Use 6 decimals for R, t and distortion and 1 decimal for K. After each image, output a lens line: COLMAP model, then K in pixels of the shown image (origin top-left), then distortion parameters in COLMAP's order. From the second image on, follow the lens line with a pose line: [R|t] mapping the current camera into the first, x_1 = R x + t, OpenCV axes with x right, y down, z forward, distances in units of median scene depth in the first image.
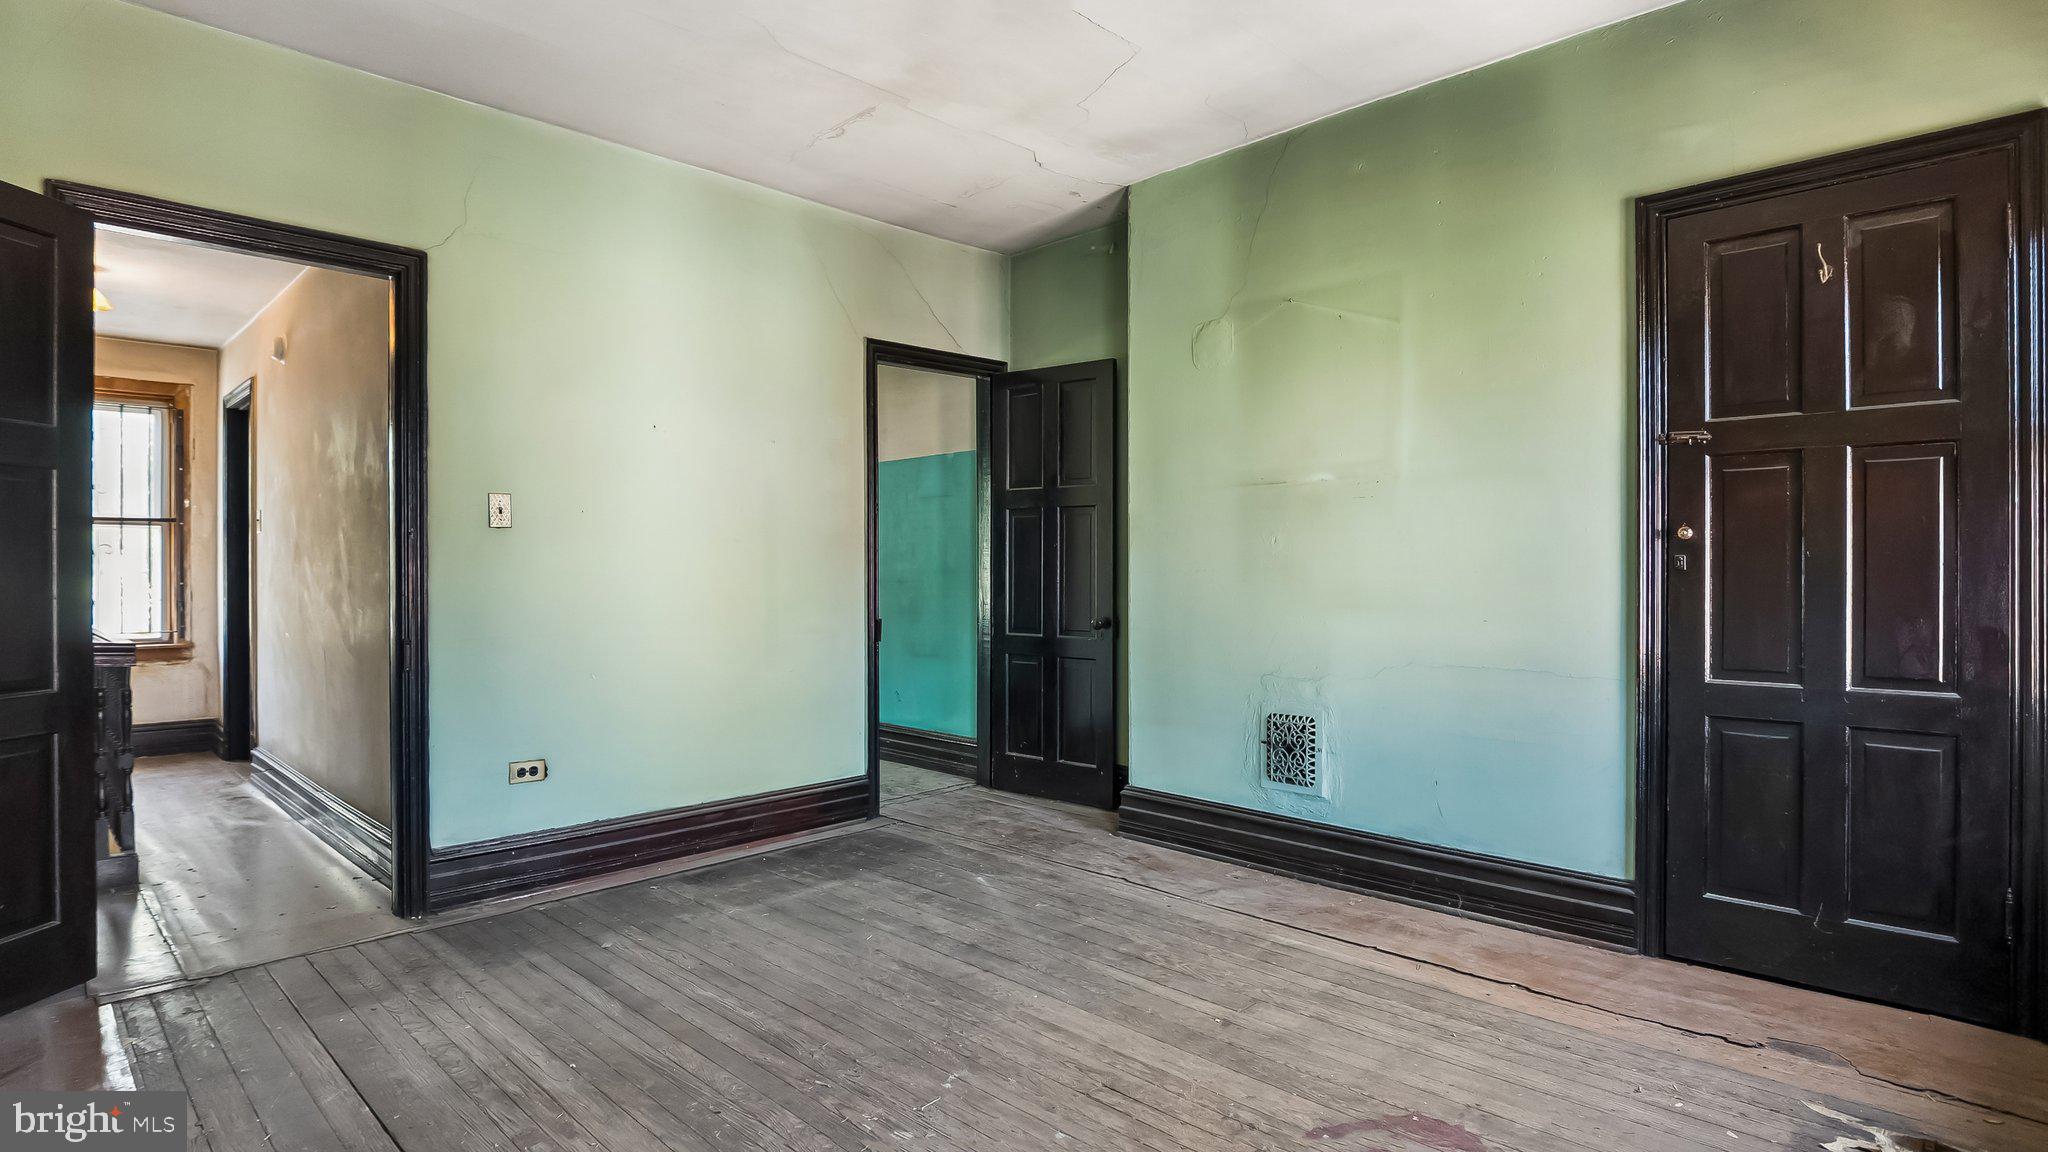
lens RADIAL K [[985.4, 0, 1030.3], [0, 985.4, 571.7], [0, 0, 1]] dist [0.036334, -0.055370]
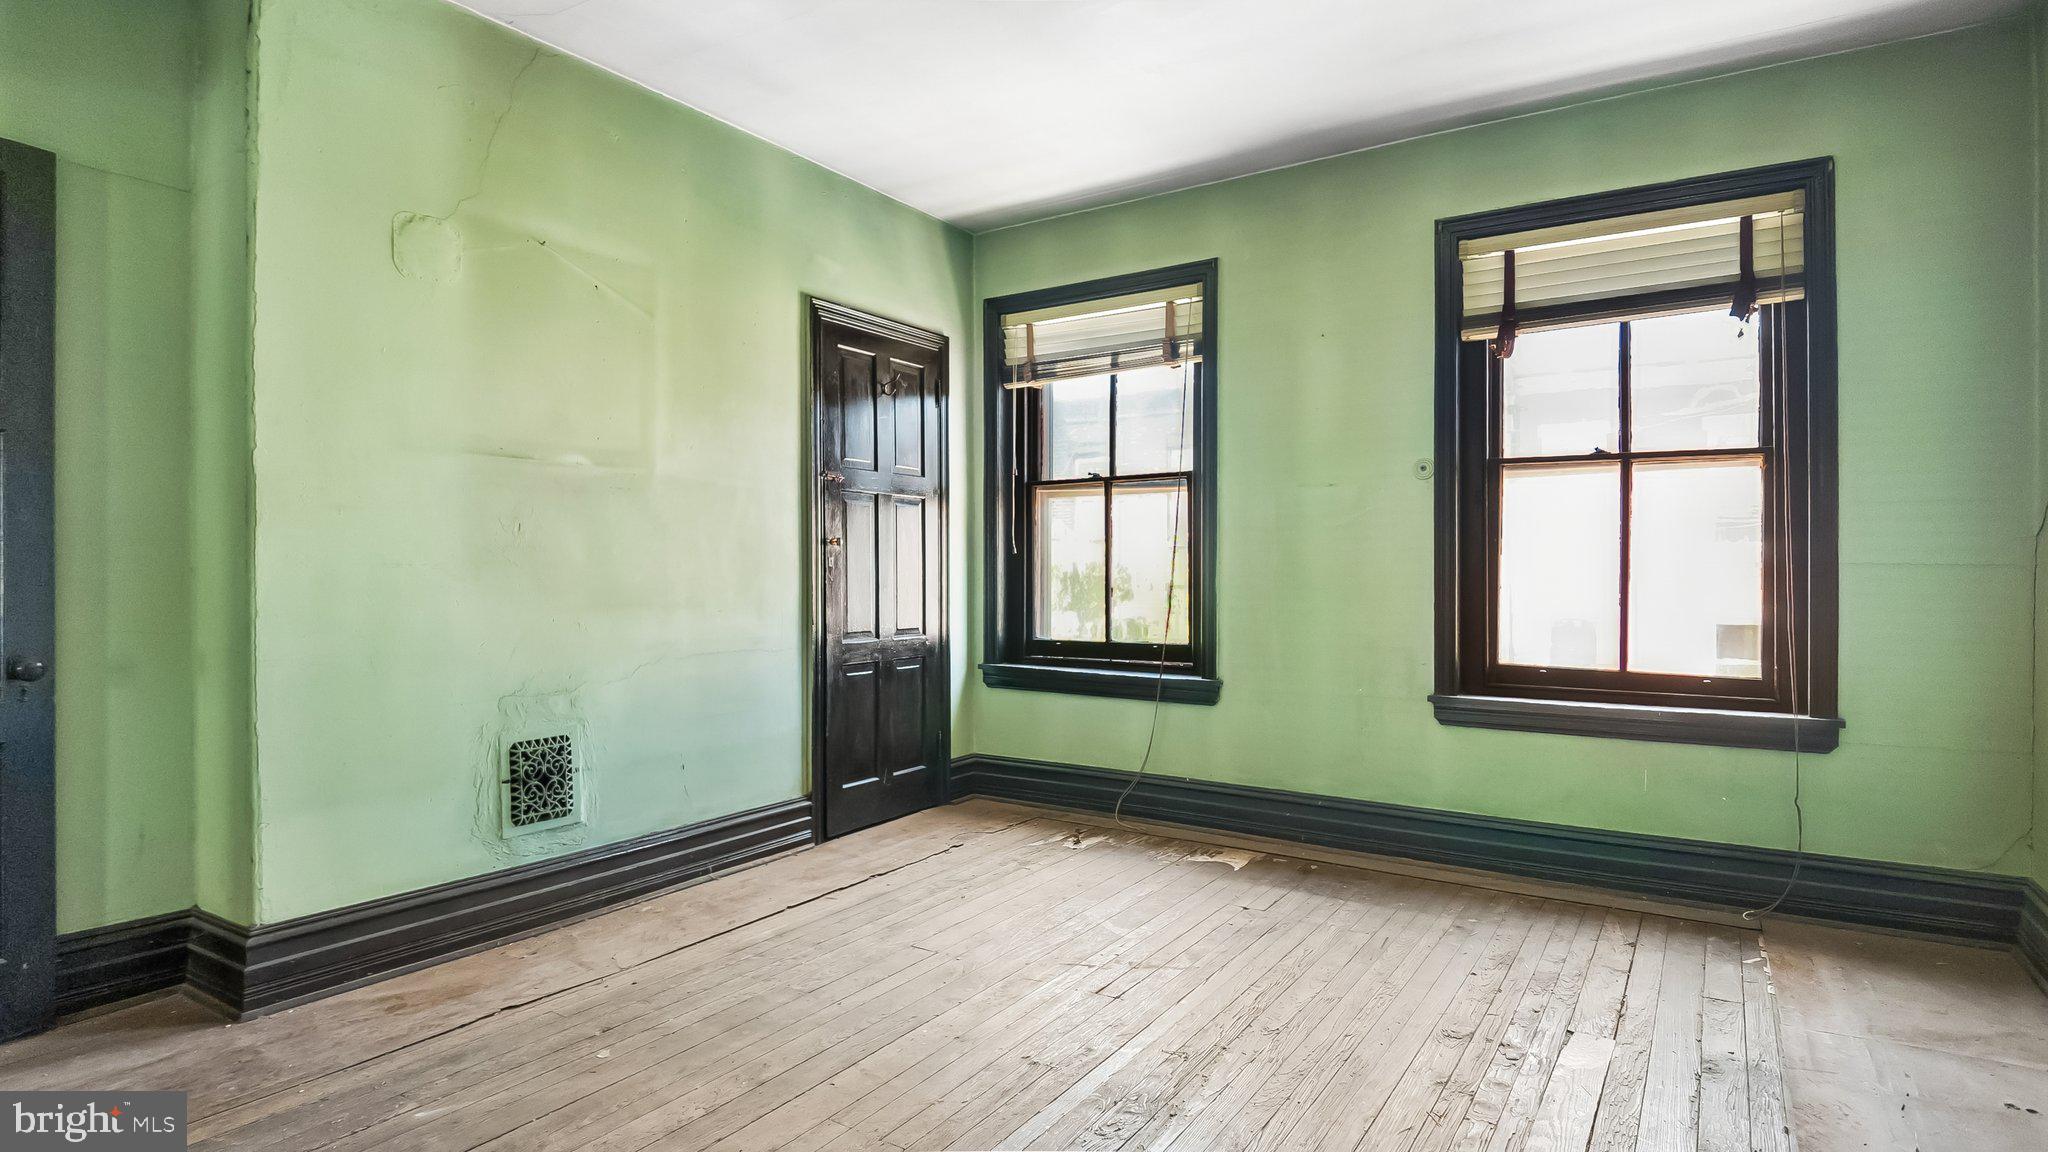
lens RADIAL K [[985.4, 0, 1030.3], [0, 985.4, 571.7], [0, 0, 1]] dist [0.036334, -0.055370]
pose [[-0.151721, 0.005521, 0.988408, -0.636971], [0.003820, 0.999980, -0.005000, 0.010023], [-0.988416, 0.003017, -0.151739, 0.730953]]
